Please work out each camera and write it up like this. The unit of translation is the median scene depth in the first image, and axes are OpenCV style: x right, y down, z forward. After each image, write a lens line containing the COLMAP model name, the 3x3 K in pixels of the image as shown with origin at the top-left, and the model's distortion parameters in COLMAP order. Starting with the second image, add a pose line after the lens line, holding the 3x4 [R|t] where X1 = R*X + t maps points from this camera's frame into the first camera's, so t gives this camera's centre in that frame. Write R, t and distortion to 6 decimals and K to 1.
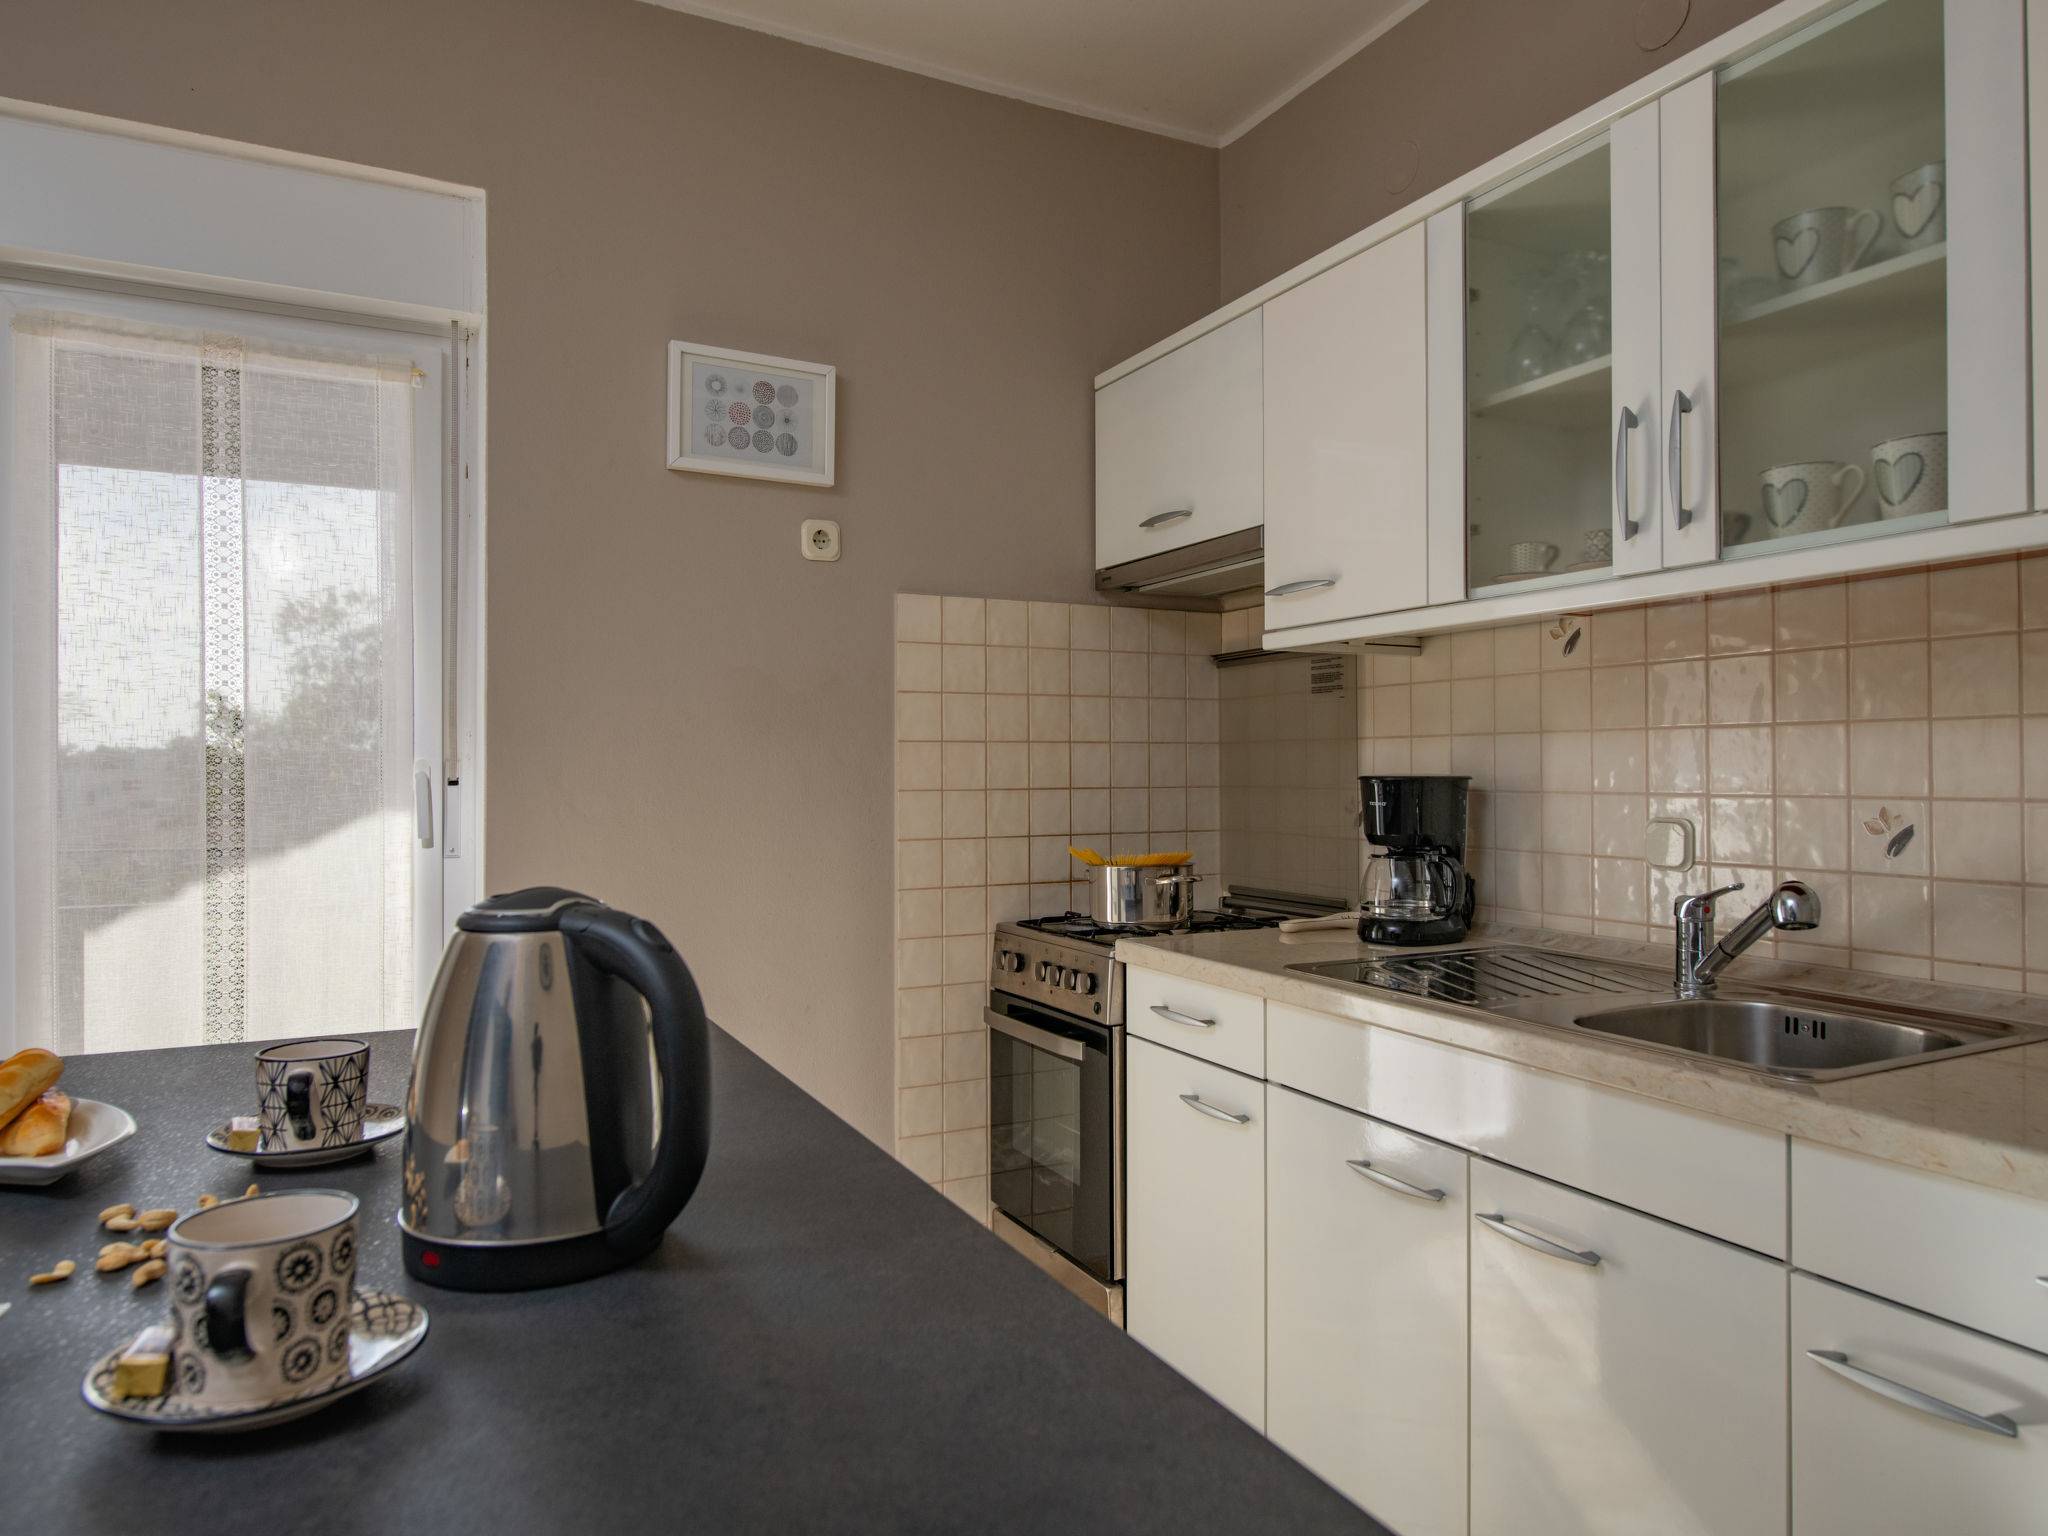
lens RADIAL K [[1251.0, 0, 1024.0], [0, 1251.0, 768.0], [0, 0, 1]] dist [-0.017732, 0.001308]
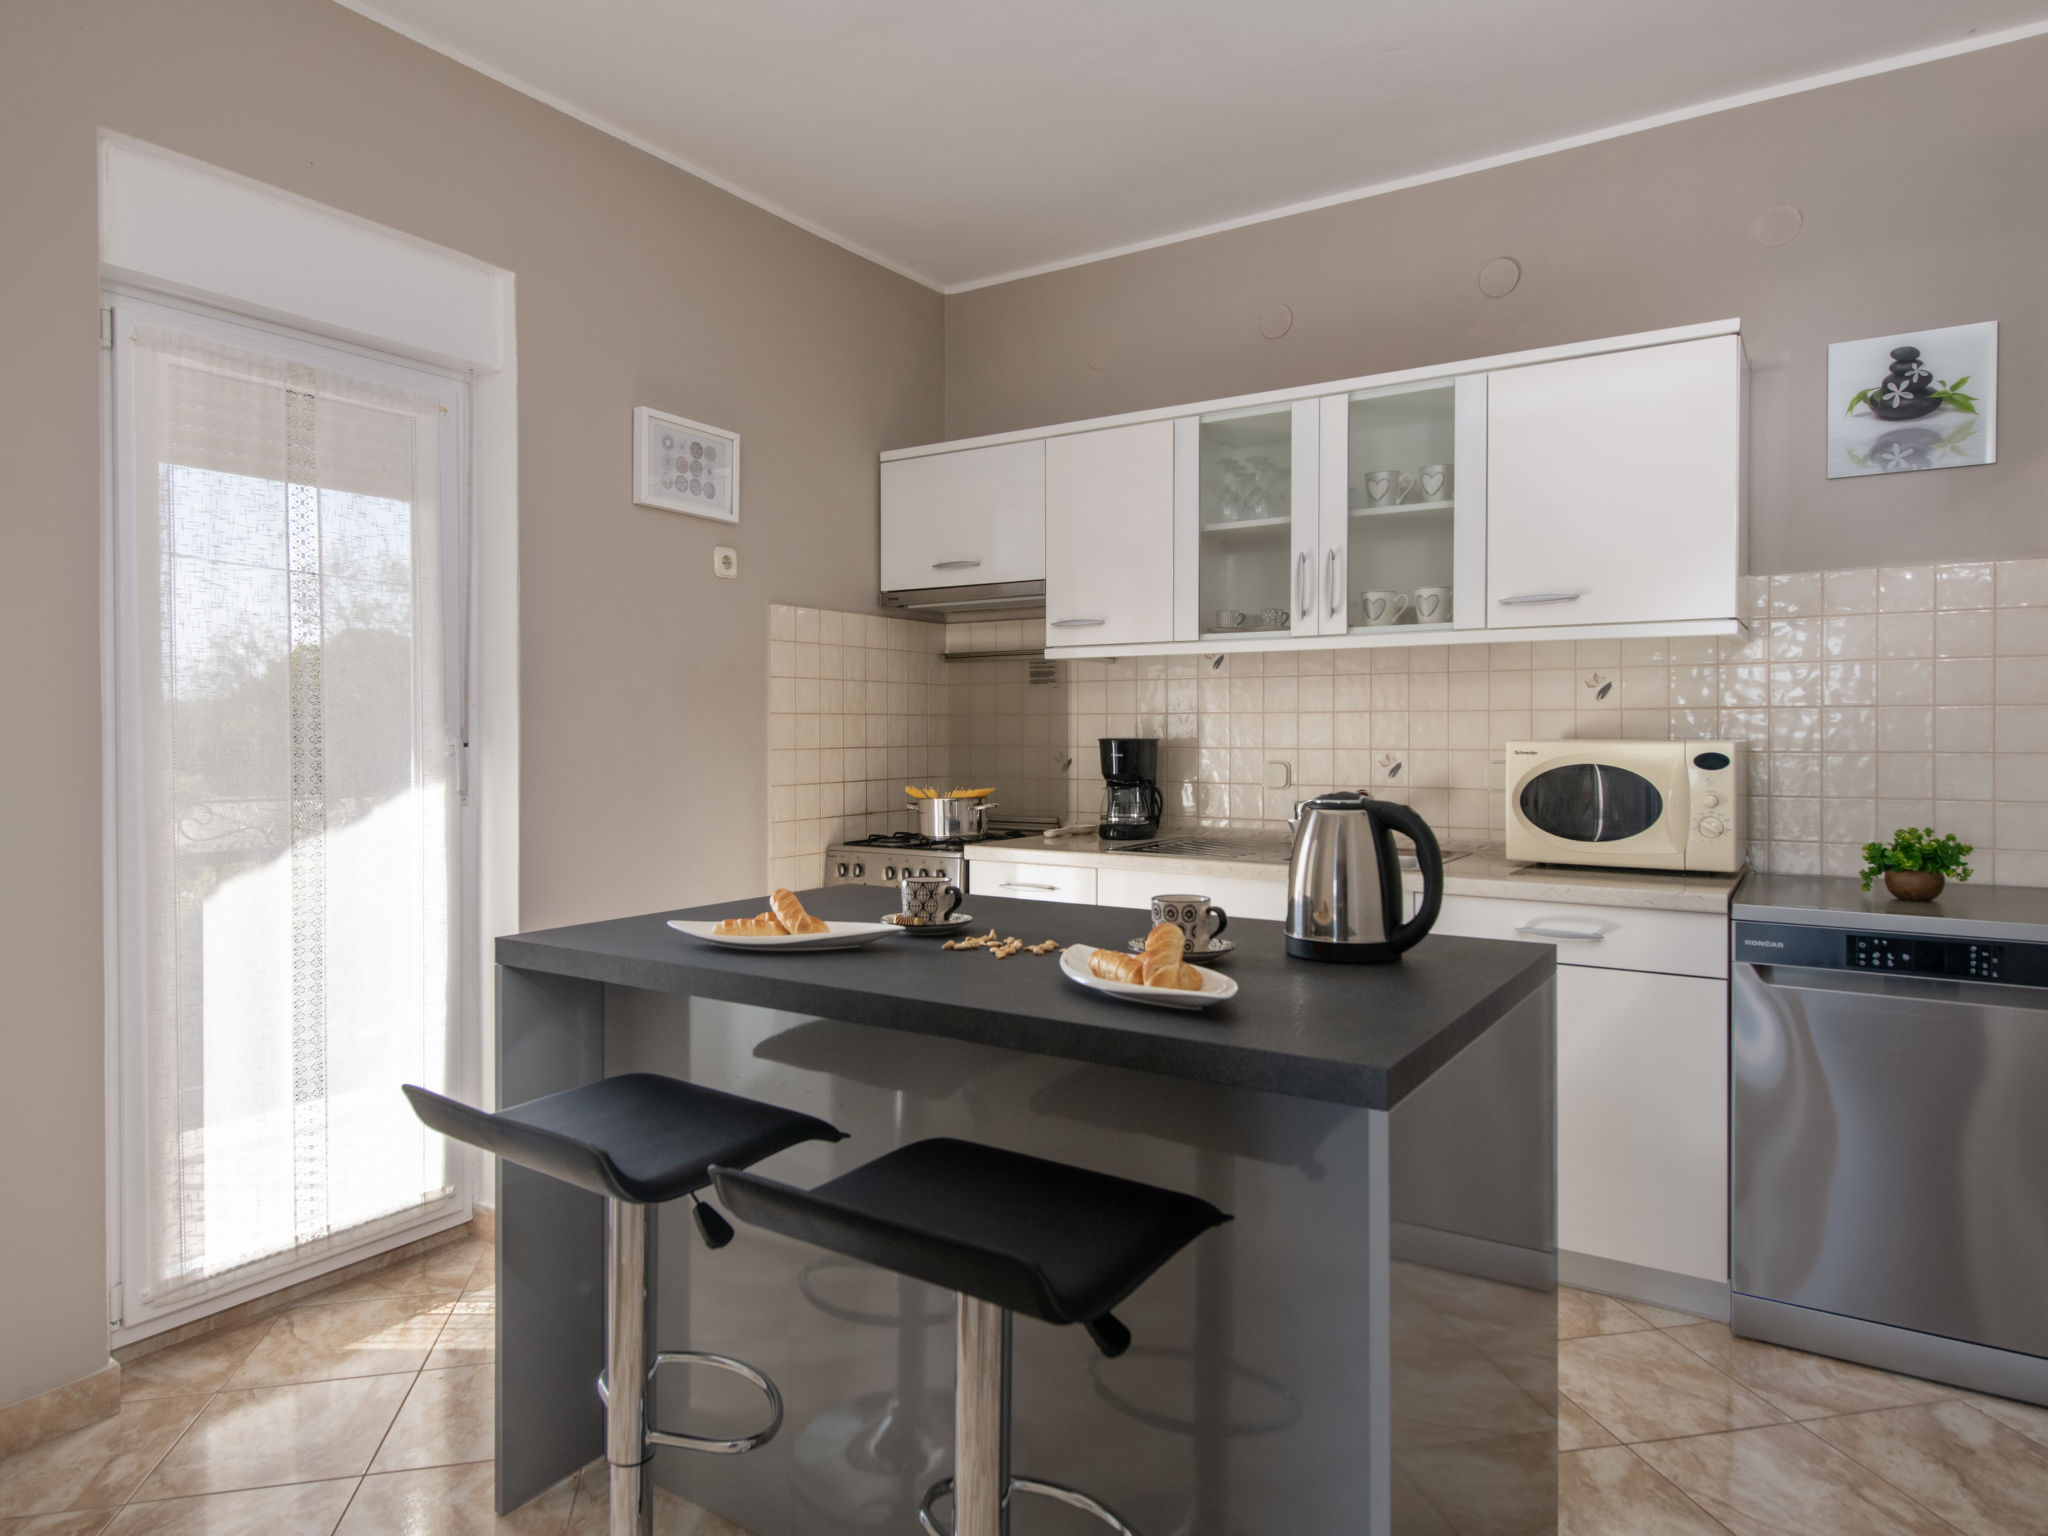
lens RADIAL K [[1156.1, 0, 1023.2], [0, 1156.1, 757.1], [0, 0, 1]] dist [-0.002429, 0.000226]
pose [[0.876781, -0.008824, 0.480810, -0.559149], [-0.002498, 0.999735, 0.022902, -0.003671], [-0.480884, -0.021281, 0.876526, -0.284546]]
